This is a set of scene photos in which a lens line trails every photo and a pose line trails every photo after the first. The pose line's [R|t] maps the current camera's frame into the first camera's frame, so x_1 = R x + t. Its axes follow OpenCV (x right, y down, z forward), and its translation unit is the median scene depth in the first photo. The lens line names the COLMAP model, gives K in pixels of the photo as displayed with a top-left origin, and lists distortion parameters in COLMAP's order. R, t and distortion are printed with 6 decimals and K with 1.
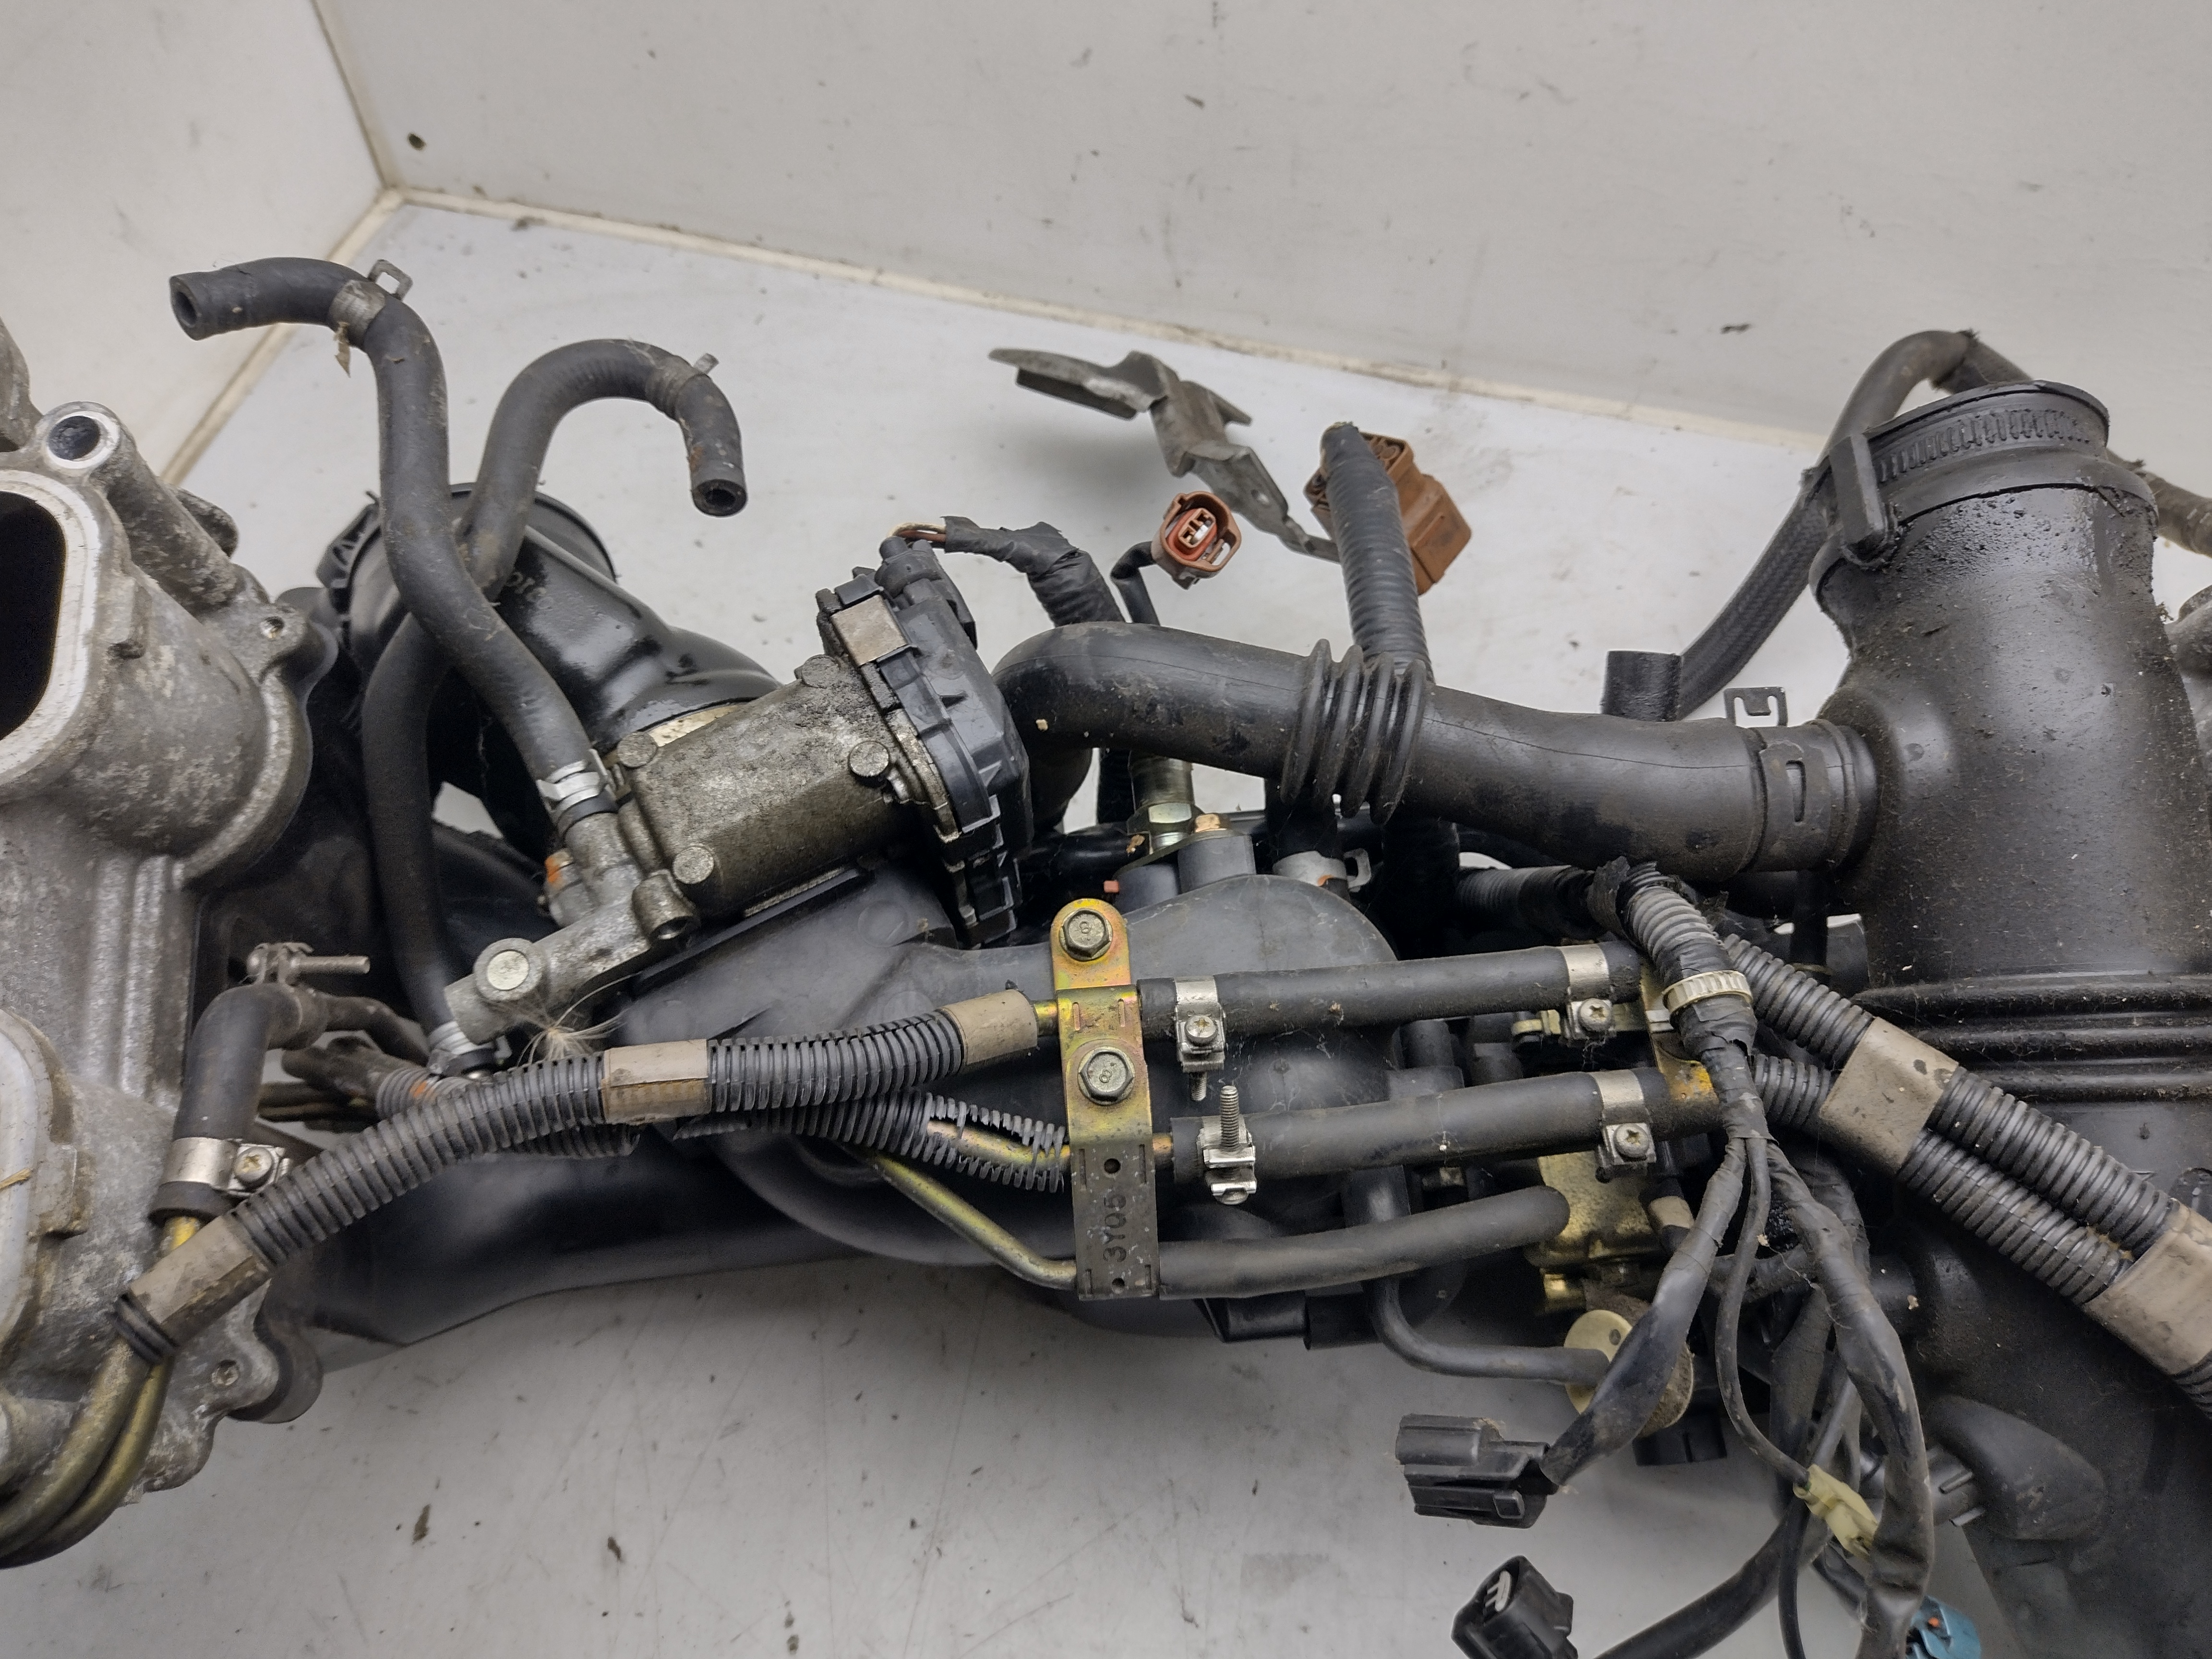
lens RADIAL K [[1655.0, 0, 1095.0], [0, 1655.0, 827.5], [0, 0, 1]] dist [0.043859, -0.078743]
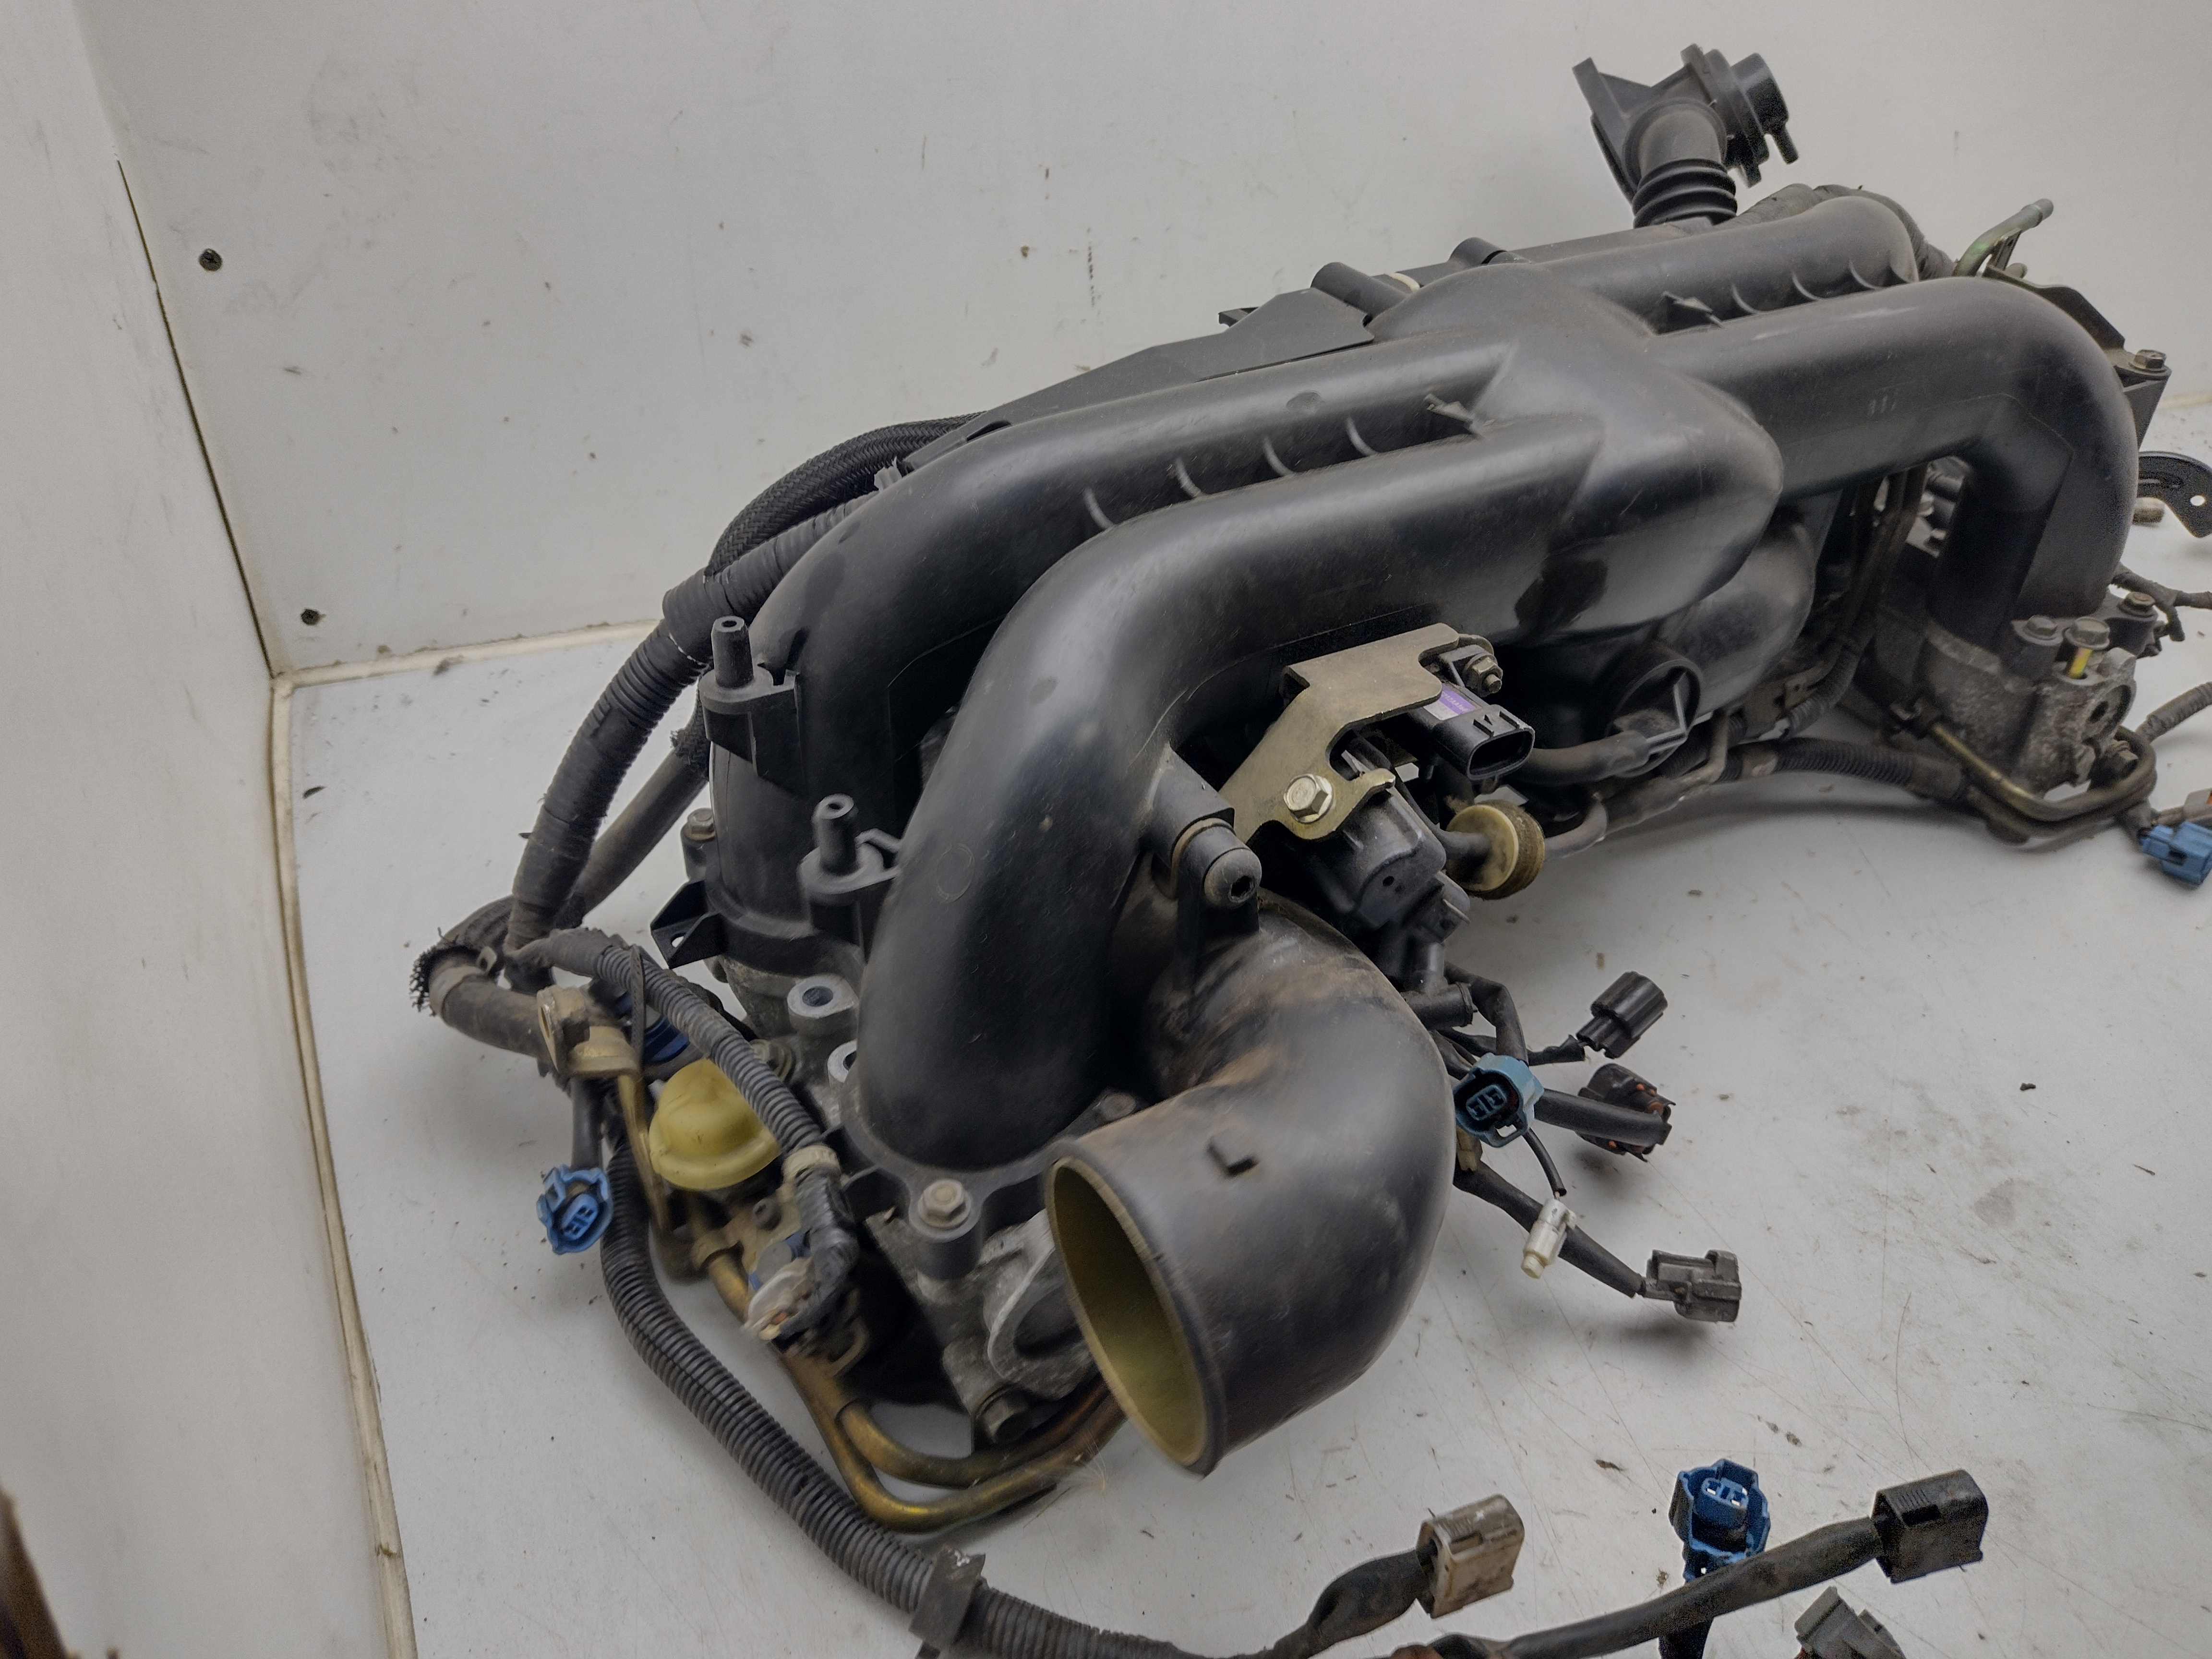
lens RADIAL K [[1707.2, 0, 1101.6], [0, 1707.2, 814.6], [0, 0, 1]] dist [0.013383, -0.054683]
pose [[0.823391, -0.320678, 0.468181, -1.020349], [0.450857, 0.870687, -0.196549, 0.167987], [-0.344610, 0.372919, 0.861496, 0.059971]]
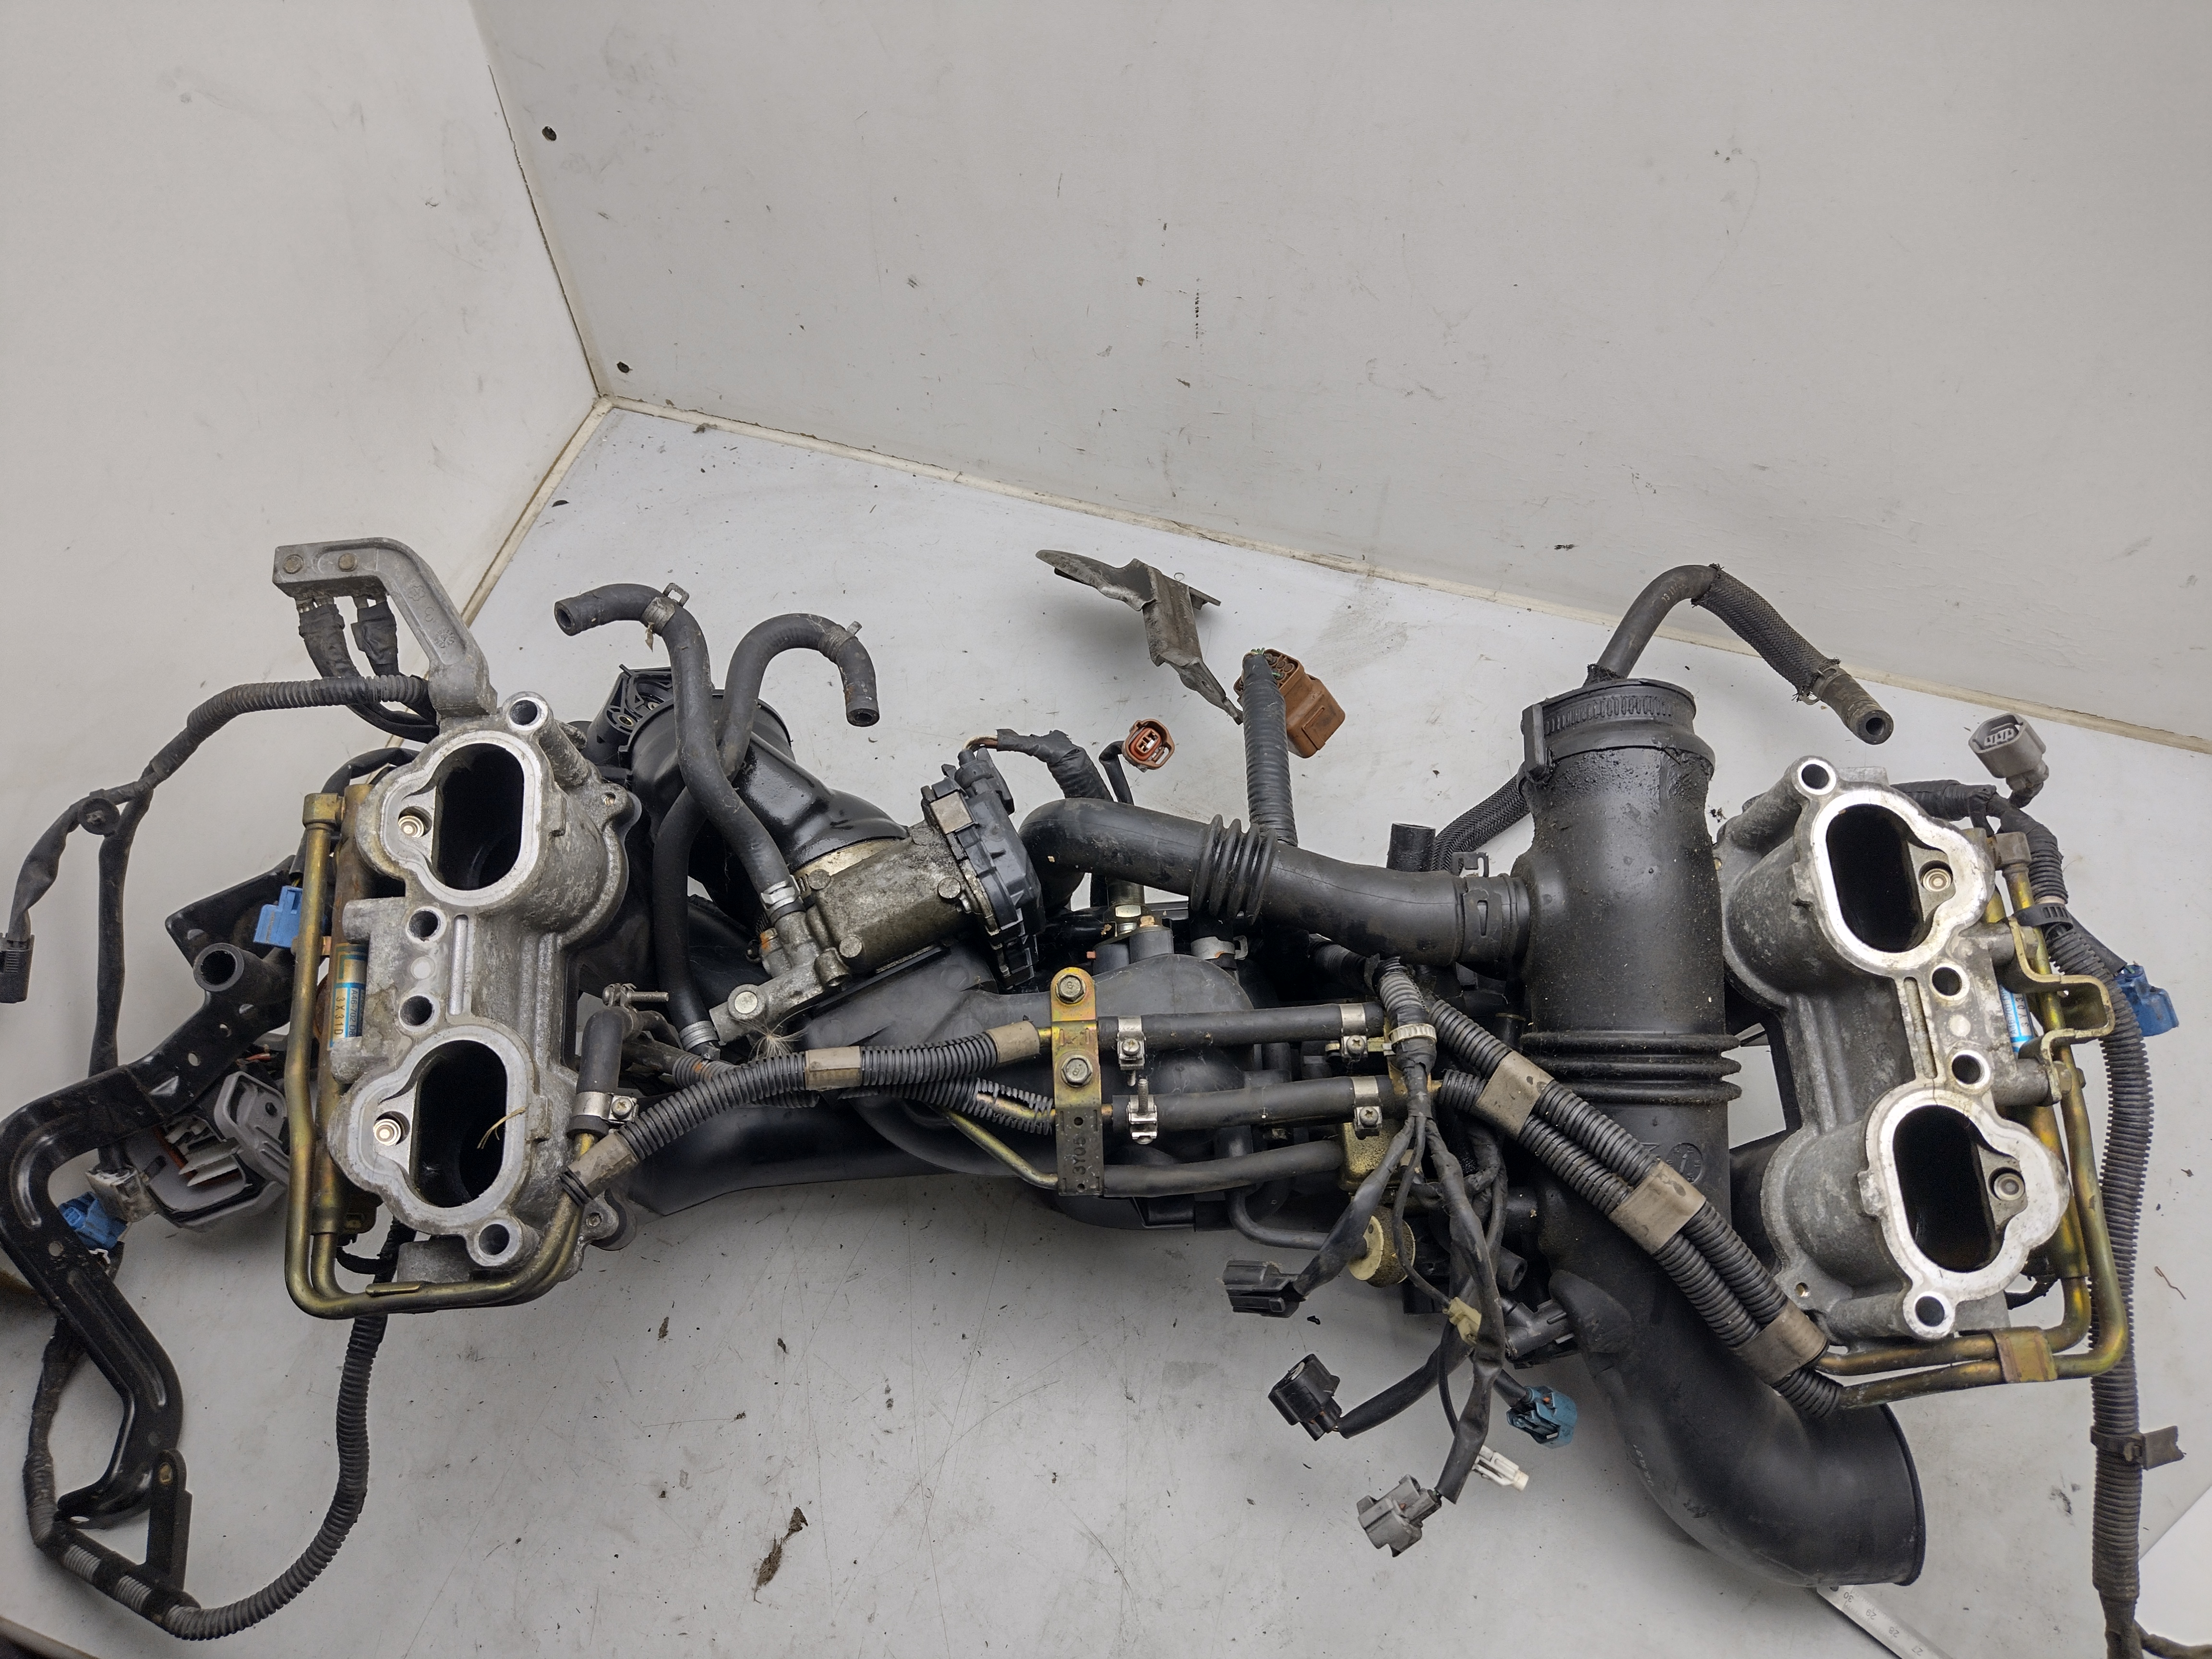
lens RADIAL K [[1605.0, 0, 1106.3], [0, 1605.0, 839.9], [0, 0, 1]] dist [0.055629, -0.081758]
pose [[0.999253, 0.025829, -0.028752, 0.071582], [-0.025143, 0.999397, 0.023956, -0.124877], [0.029353, -0.023216, 0.999299, -0.638785]]
